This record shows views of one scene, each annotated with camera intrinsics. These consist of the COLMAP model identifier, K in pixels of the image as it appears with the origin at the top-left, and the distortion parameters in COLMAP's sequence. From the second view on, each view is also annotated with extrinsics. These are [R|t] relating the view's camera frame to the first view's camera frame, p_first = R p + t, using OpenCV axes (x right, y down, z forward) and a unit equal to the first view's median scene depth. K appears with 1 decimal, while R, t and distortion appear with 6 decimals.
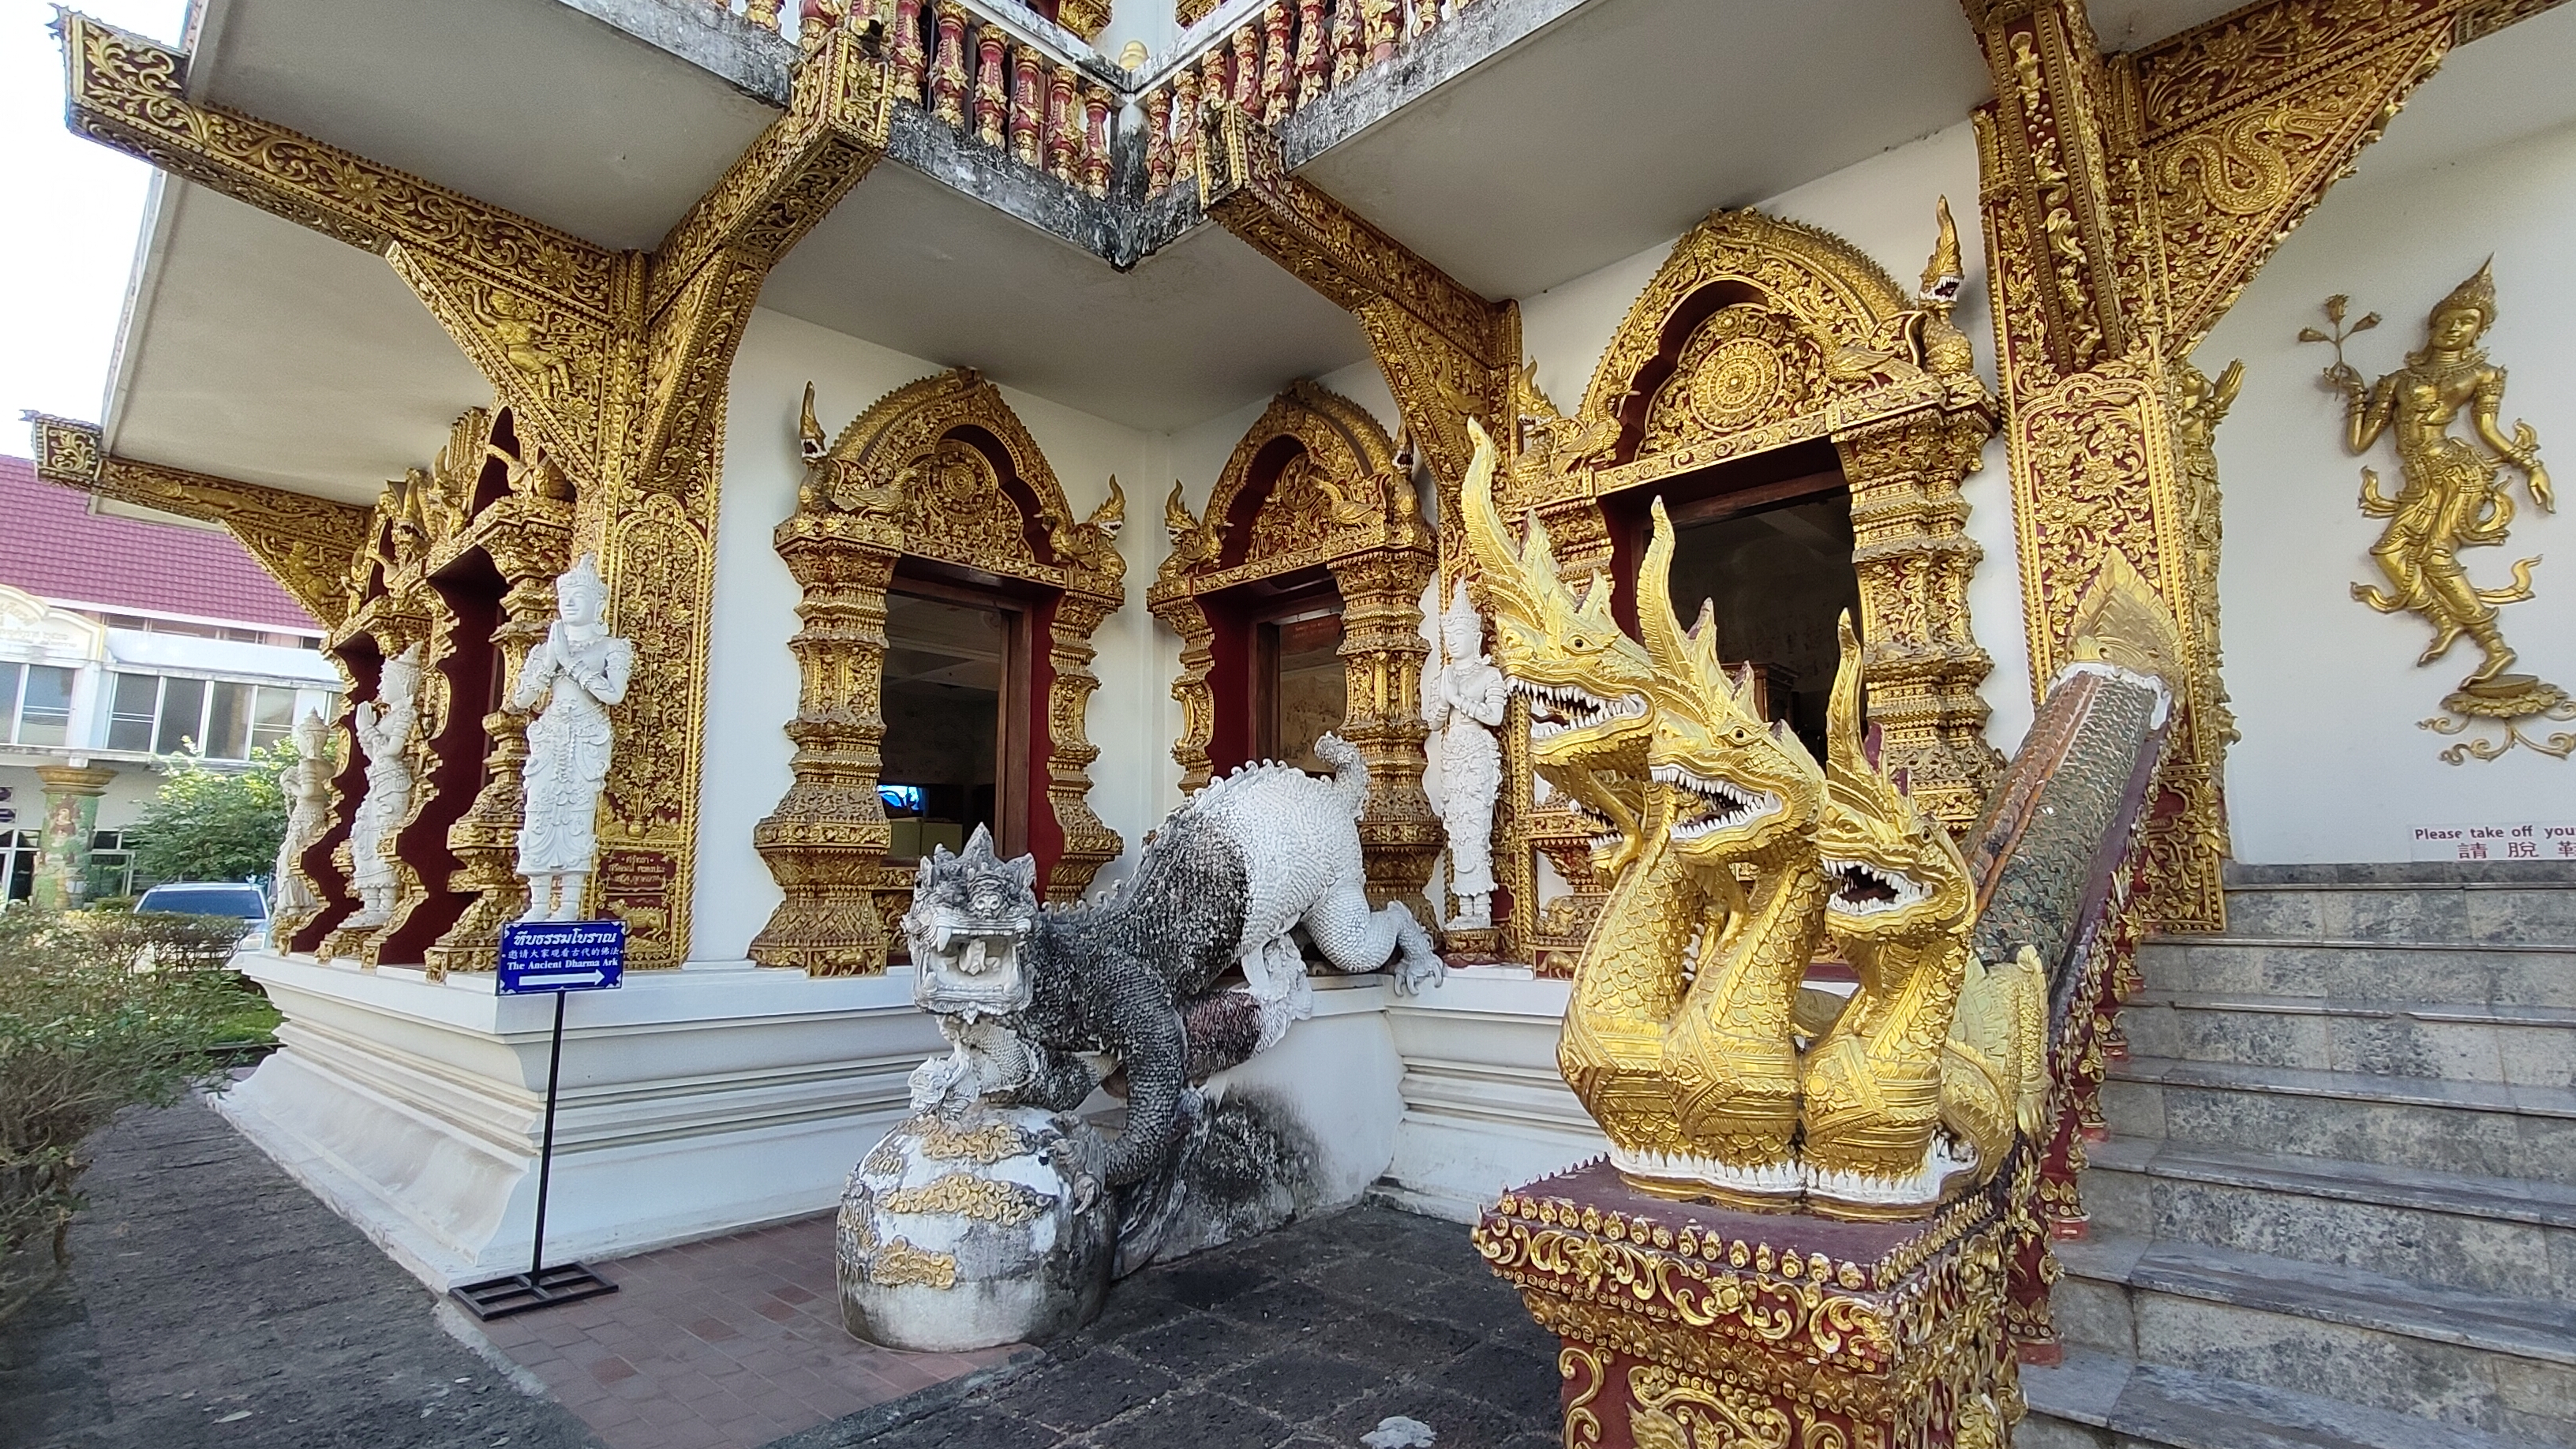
lens RADIAL K [[1193.2, 0, 1289.6], [0, 1193.2, 725.1], [0, 0, 1]] dist [0.000679, 0.000686]
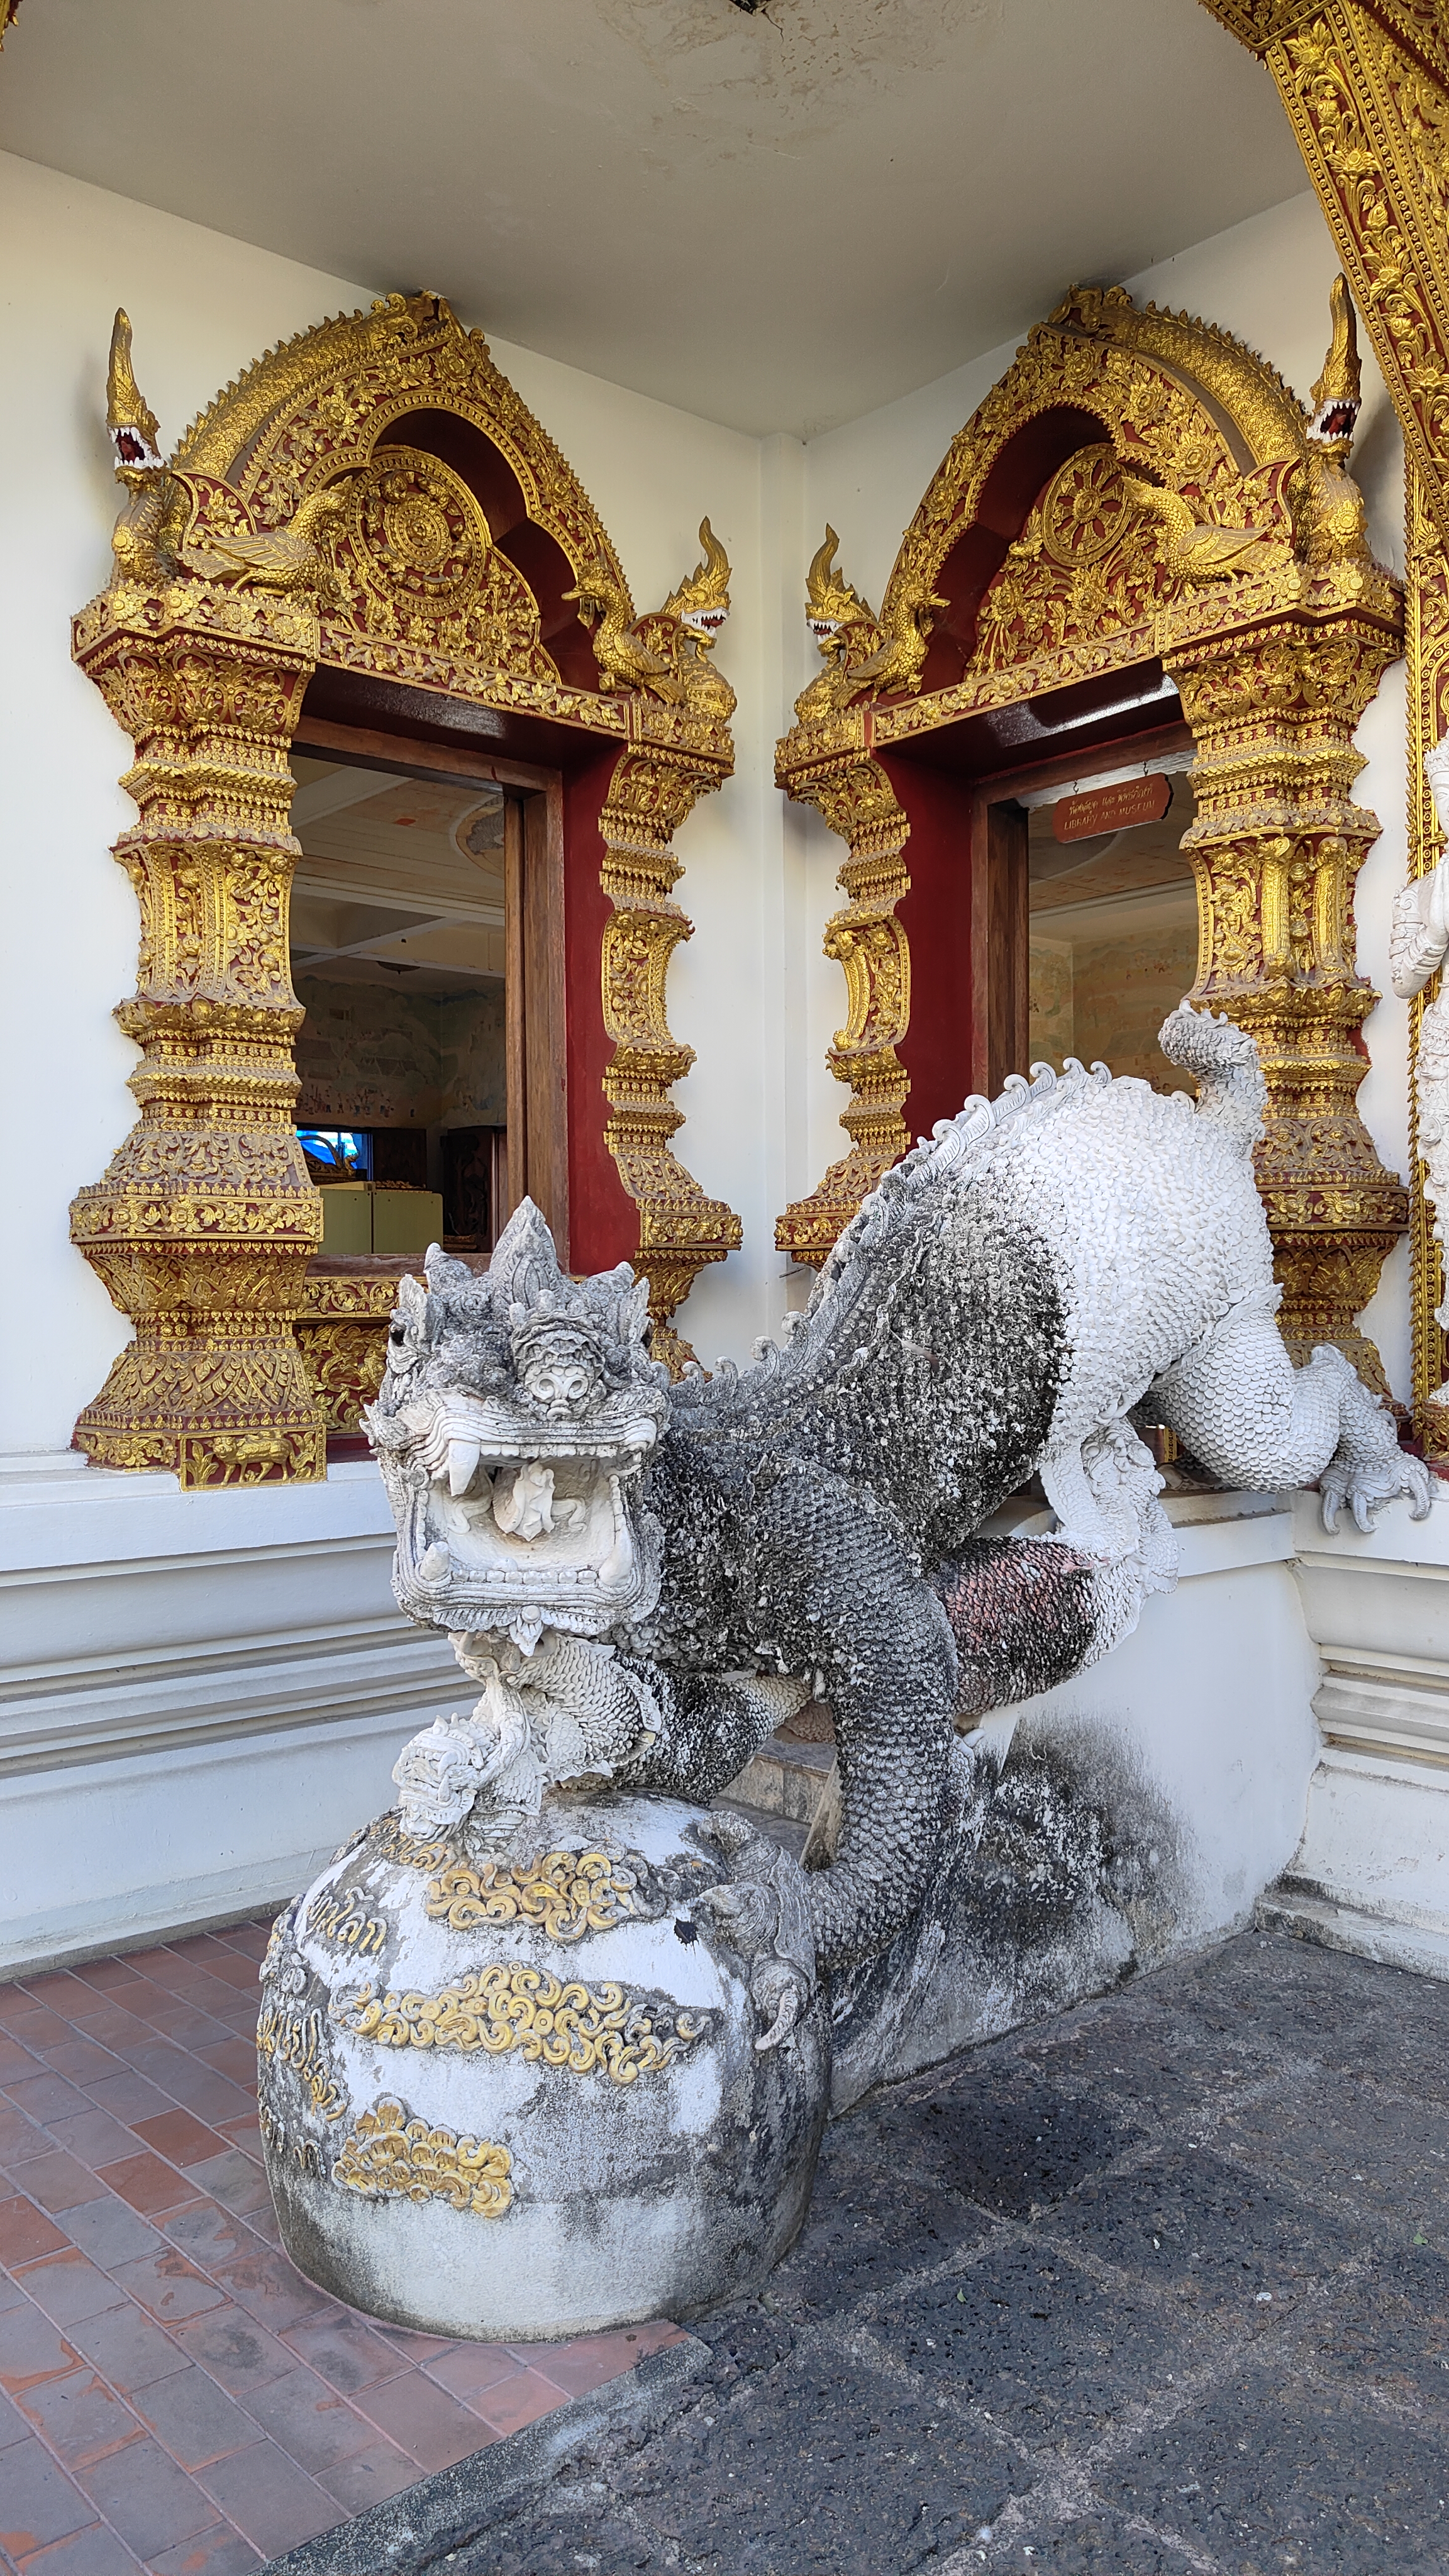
lens RADIAL K [[1831.4, 0, 722.2], [0, 1831.4, 1290.1], [0, 0, 1]] dist [0.005383, -0.005057]
pose [[0.994770, -0.001831, -0.102127, -0.081443], [0.015906, 0.990418, 0.137179, 0.017104], [0.100897, -0.138086, 0.985267, 0.232221]]
